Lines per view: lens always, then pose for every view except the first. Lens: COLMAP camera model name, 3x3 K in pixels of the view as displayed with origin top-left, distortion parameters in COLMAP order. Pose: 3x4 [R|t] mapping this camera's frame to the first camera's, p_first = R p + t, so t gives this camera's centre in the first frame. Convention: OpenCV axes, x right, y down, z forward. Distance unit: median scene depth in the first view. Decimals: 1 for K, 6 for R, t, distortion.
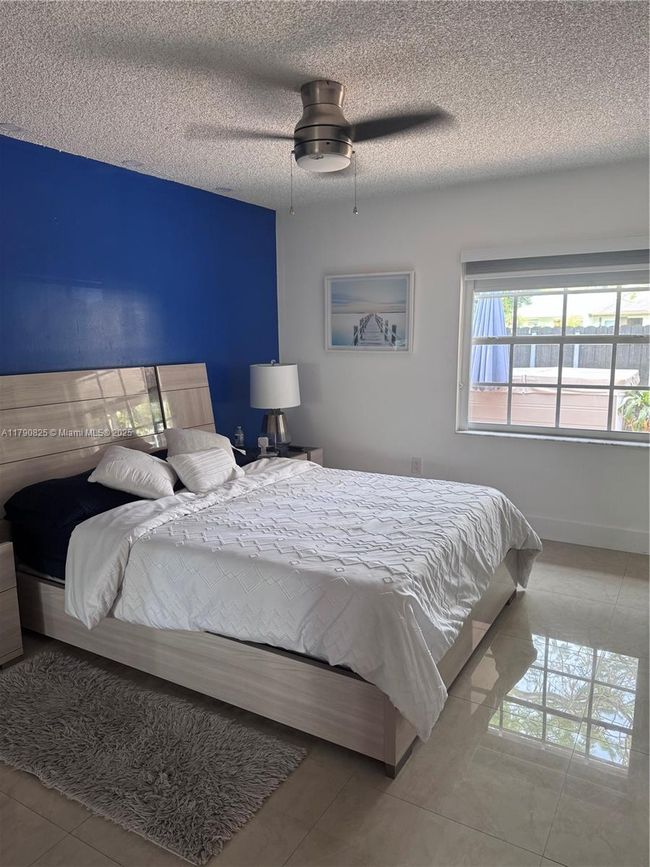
lens RADIAL K [[601.4, 0, 325.0], [0, 601.4, 433.5], [0, 0, 1]] dist [0.060630, -0.107546]
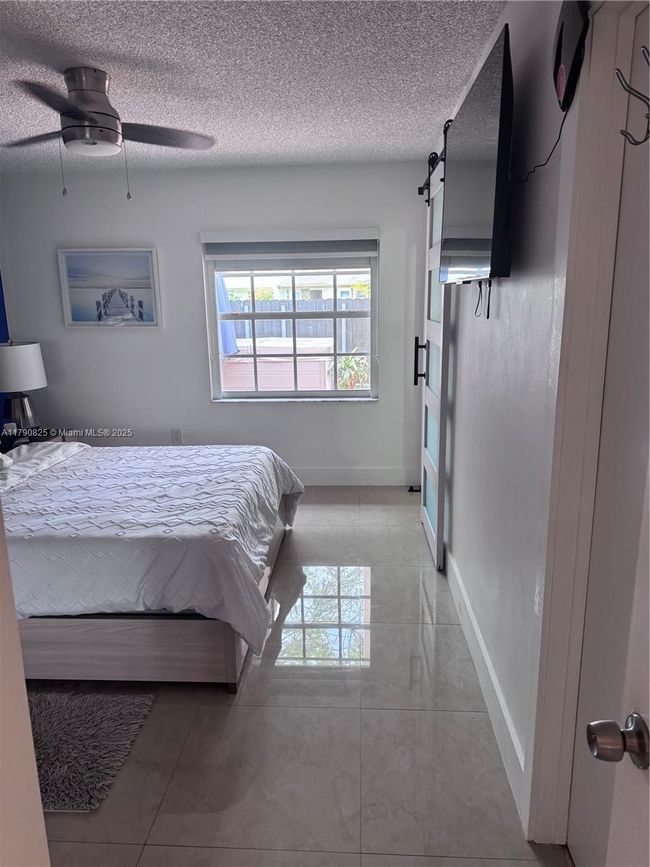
lens RADIAL K [[593.0, 0, 337.4], [0, 593.0, 433.1], [0, 0, 1]] dist [0.100499, -0.157668]
pose [[0.877704, -0.104796, 0.467605, -0.154801], [0.080436, 0.994168, 0.071827, -0.006920], [-0.472405, -0.025431, 0.881015, -0.093873]]
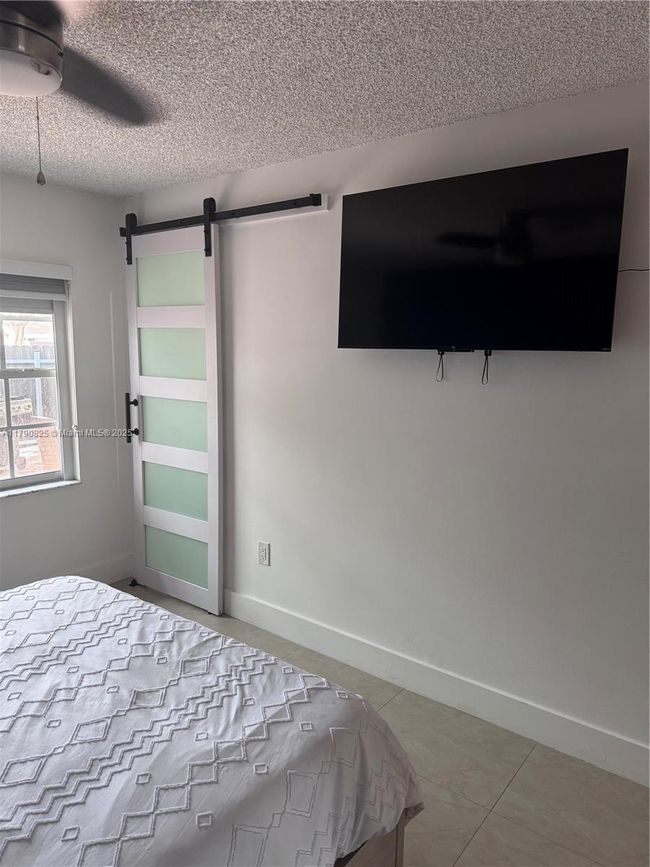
lens RADIAL K [[599.6, 0, 325.0], [0, 599.6, 433.5], [0, 0, 1]] dist [-0.004807, -0.001943]
pose [[0.113587, -0.121811, 0.986032, -0.483296], [0.143348, 0.984081, 0.105056, -0.141816], [-0.983132, 0.129413, 0.129240, 0.655965]]
